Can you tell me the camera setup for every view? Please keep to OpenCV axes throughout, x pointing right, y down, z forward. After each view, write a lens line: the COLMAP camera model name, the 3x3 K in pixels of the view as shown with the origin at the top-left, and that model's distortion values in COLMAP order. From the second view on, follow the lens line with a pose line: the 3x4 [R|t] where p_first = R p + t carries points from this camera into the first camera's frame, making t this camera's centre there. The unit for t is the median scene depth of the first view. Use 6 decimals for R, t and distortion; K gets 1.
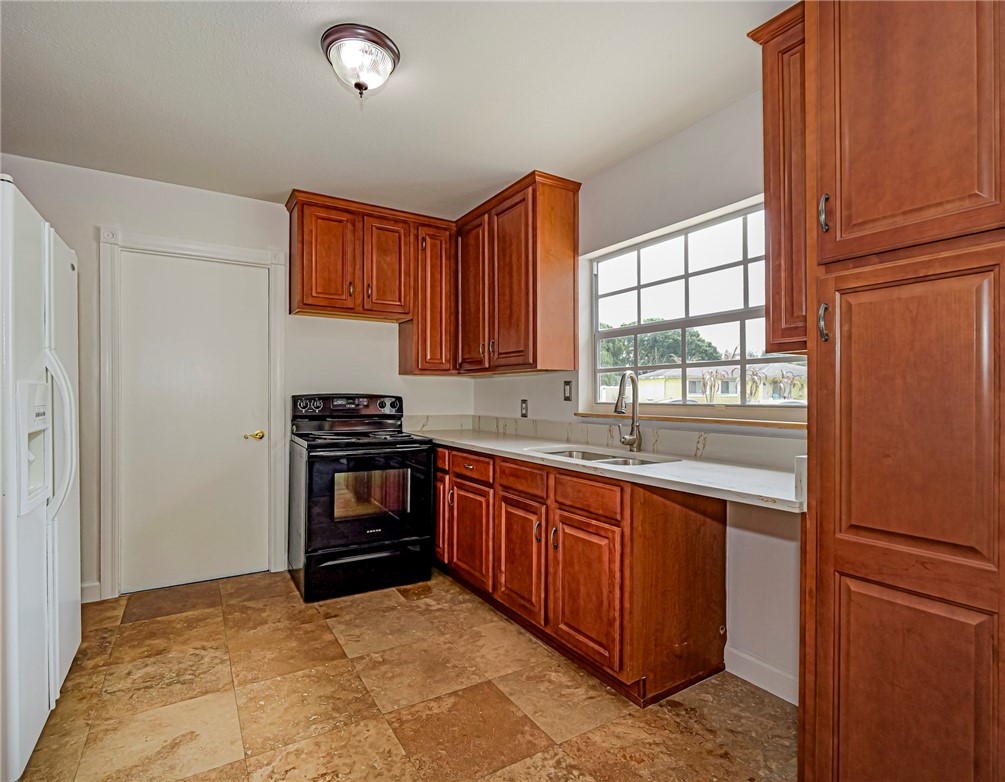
lens RADIAL K [[513.6, 0, 504.6], [0, 513.6, 399.2], [0, 0, 1]] dist [-0.008015, -0.000353]
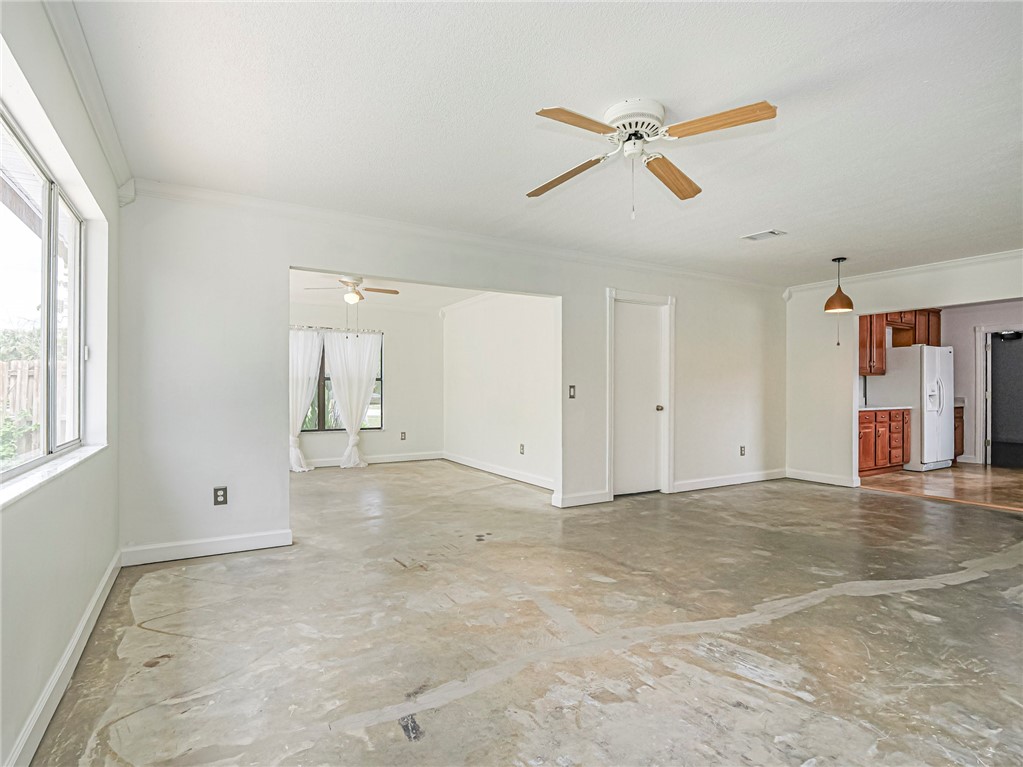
lens RADIAL K [[541.7, 0, 510.8], [0, 541.7, 384.8], [0, 0, 1]] dist [-0.018677, 0.001388]
pose [[-0.011003, -0.013629, -0.999847, 2.130170], [-0.011495, 0.999843, -0.013502, 0.043848], [0.999873, 0.011344, -0.011158, -1.480976]]
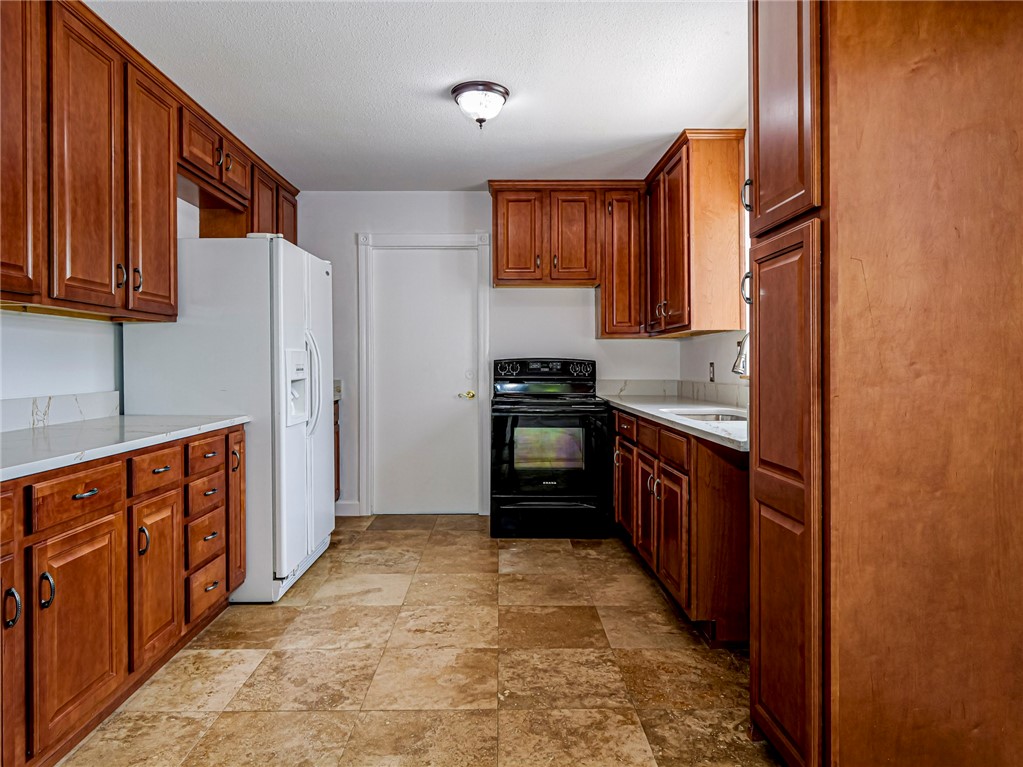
lens RADIAL K [[653.9, 0, 504.1], [0, 653.9, 371.8], [0, 0, 1]] dist [-0.003789, 0.001888]
pose [[0.856052, 0.000625, -0.516889, 0.411598], [0.001301, 0.999993, 0.003363, 0.016370], [0.516888, -0.003552, 0.856046, -0.260197]]
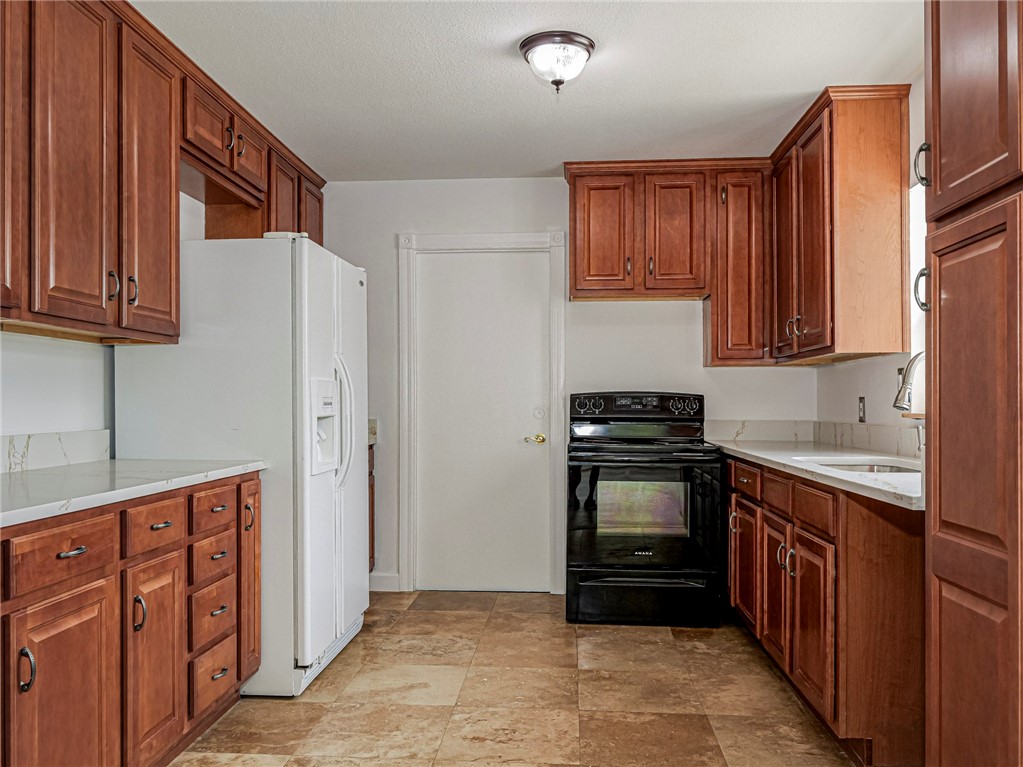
lens RADIAL K [[835.3, 0, 506.6], [0, 835.3, 409.8], [0, 0, 1]] dist [0.001349, -0.007019]
pose [[0.809105, -0.000017, -0.587664, 0.396061], [-0.001042, 0.999998, -0.001464, 0.025633], [0.587664, 0.001797, 0.809103, -0.257396]]
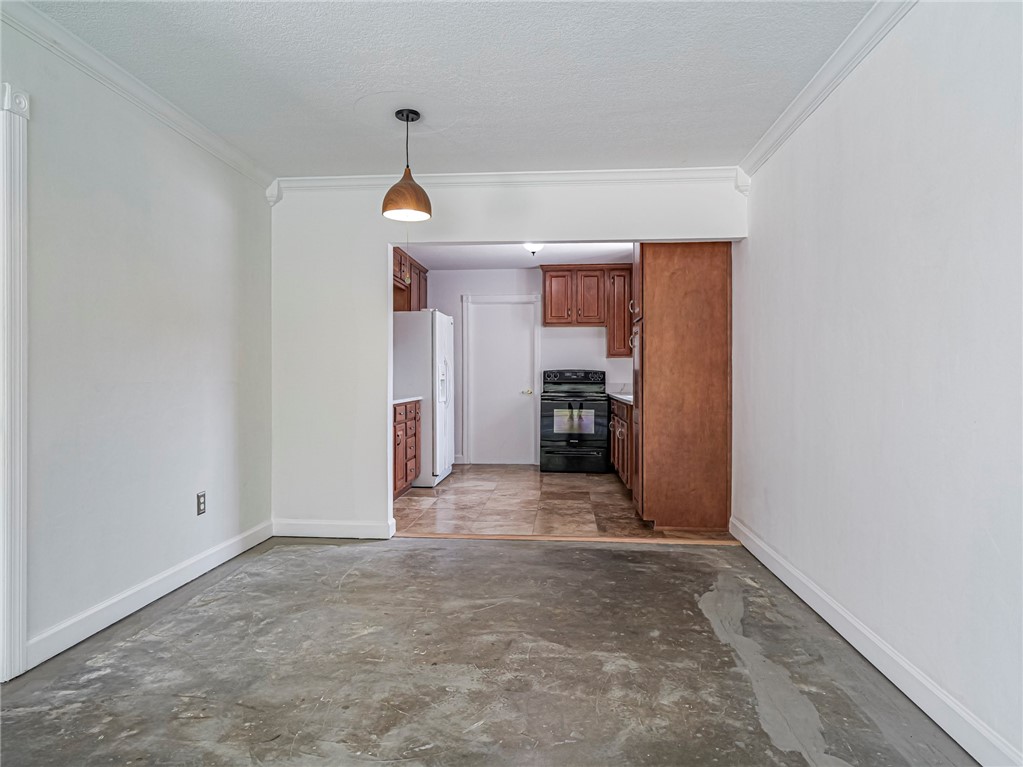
lens RADIAL K [[653.9, 0, 497.0], [0, 653.9, 385.2], [0, 0, 1]] dist [-0.003789, 0.001888]
pose [[0.795160, 0.003210, -0.606391, 1.062856], [-0.001997, 0.999994, 0.002675, 0.046410], [0.606397, -0.000916, 0.795162, -1.184793]]
